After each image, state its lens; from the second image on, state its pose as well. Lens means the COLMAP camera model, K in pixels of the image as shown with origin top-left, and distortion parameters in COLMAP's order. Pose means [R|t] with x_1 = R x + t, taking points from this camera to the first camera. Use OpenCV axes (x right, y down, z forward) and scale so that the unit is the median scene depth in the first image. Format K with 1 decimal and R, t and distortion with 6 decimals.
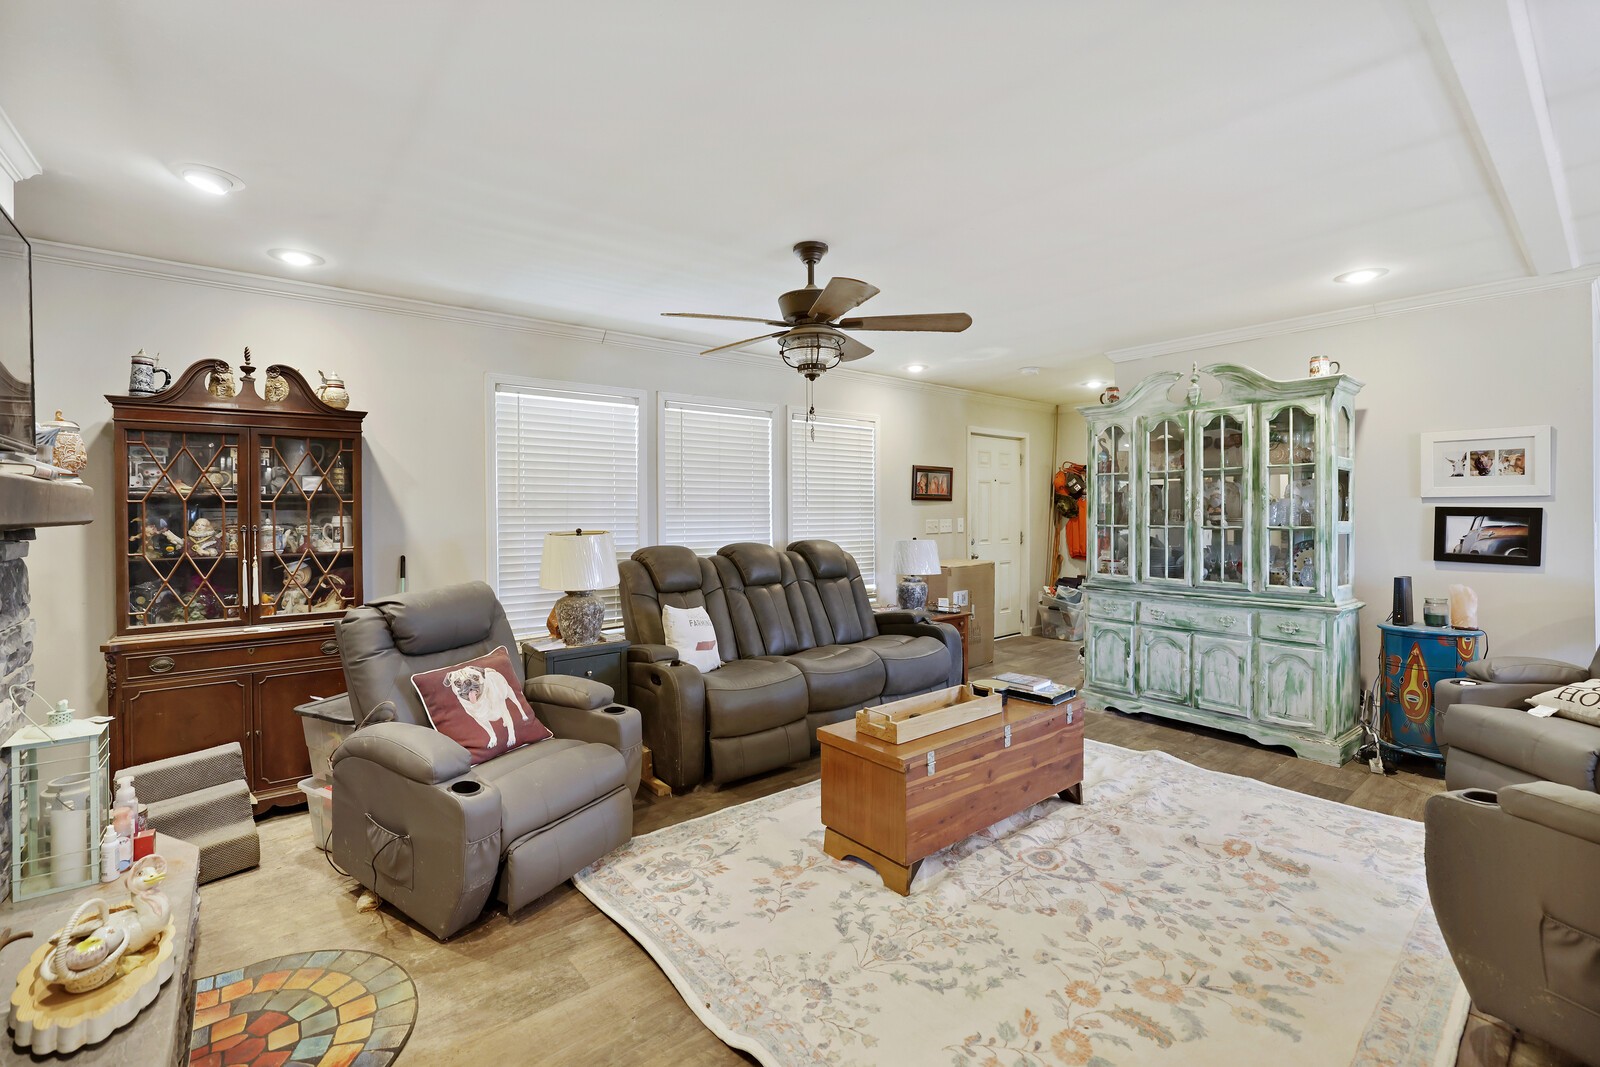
lens RADIAL K [[698.0, 0, 790.0], [0, 698.0, 514.2], [0, 0, 1]] dist [-0.044882, 0.017196]
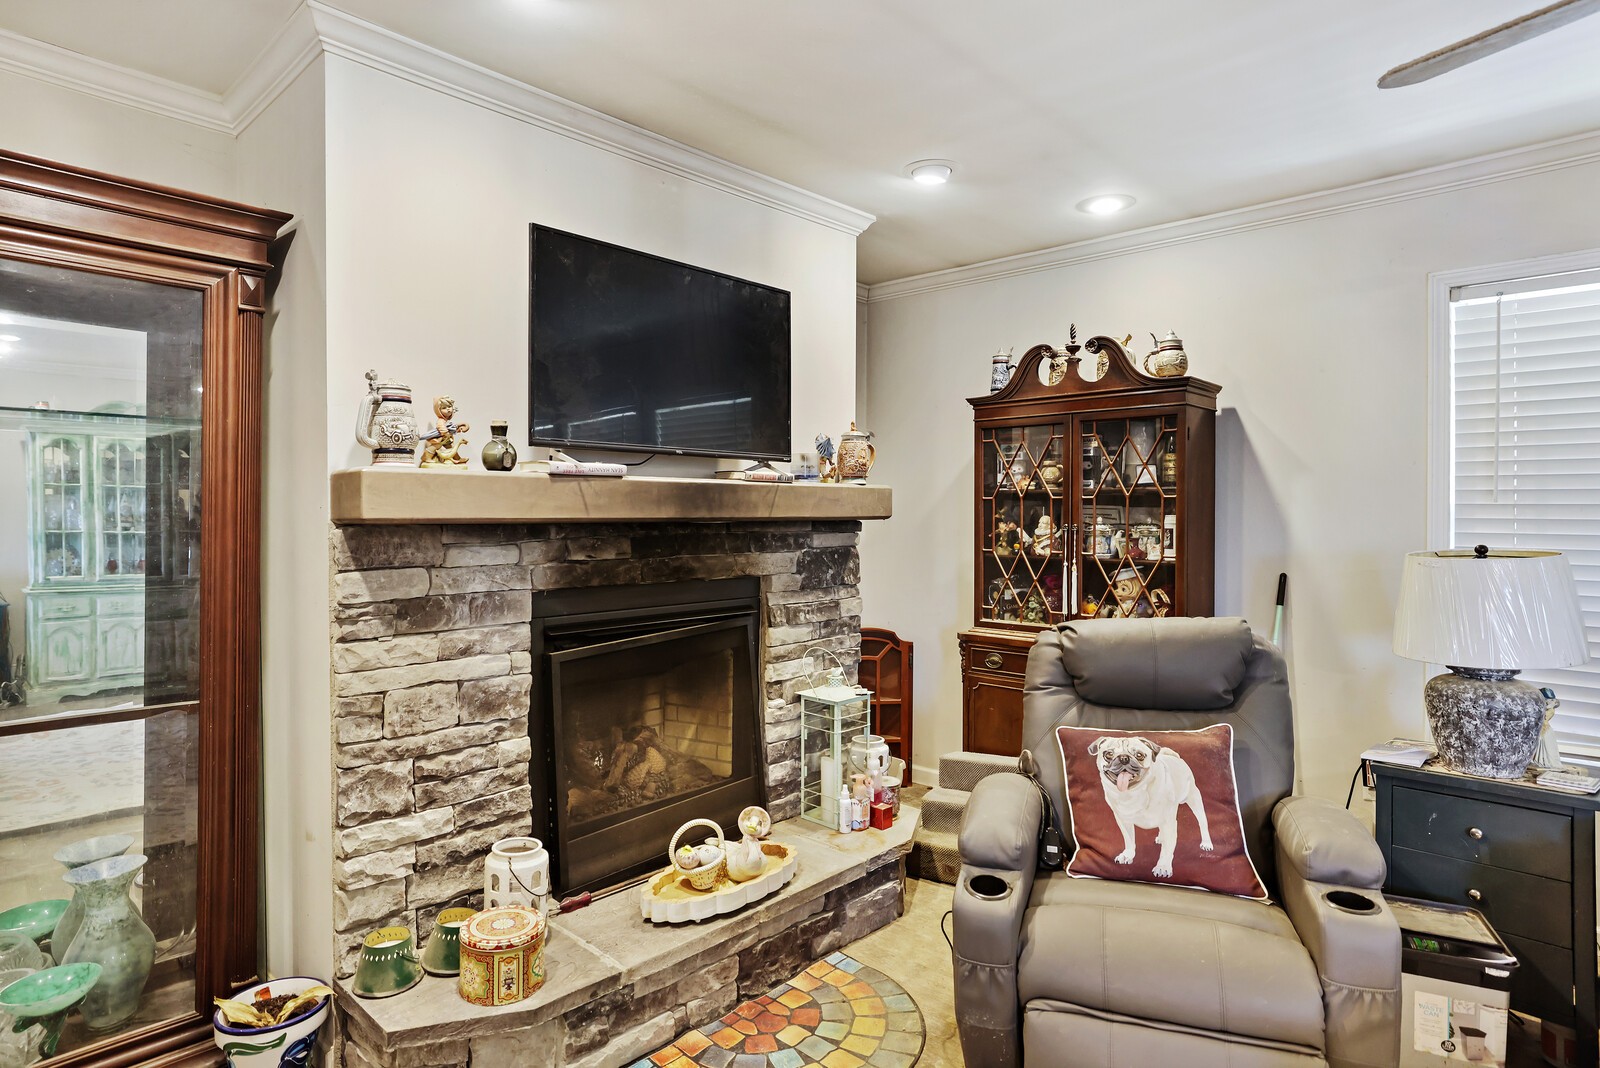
lens RADIAL K [[916.3, 0, 797.4], [0, 916.3, 514.5], [0, 0, 1]] dist [-0.008400, -0.000685]
pose [[0.129948, 0.010159, -0.991469, 0.350767], [-0.007201, 0.999931, 0.009302, -0.005065], [0.991495, 0.005931, 0.130012, 0.499494]]
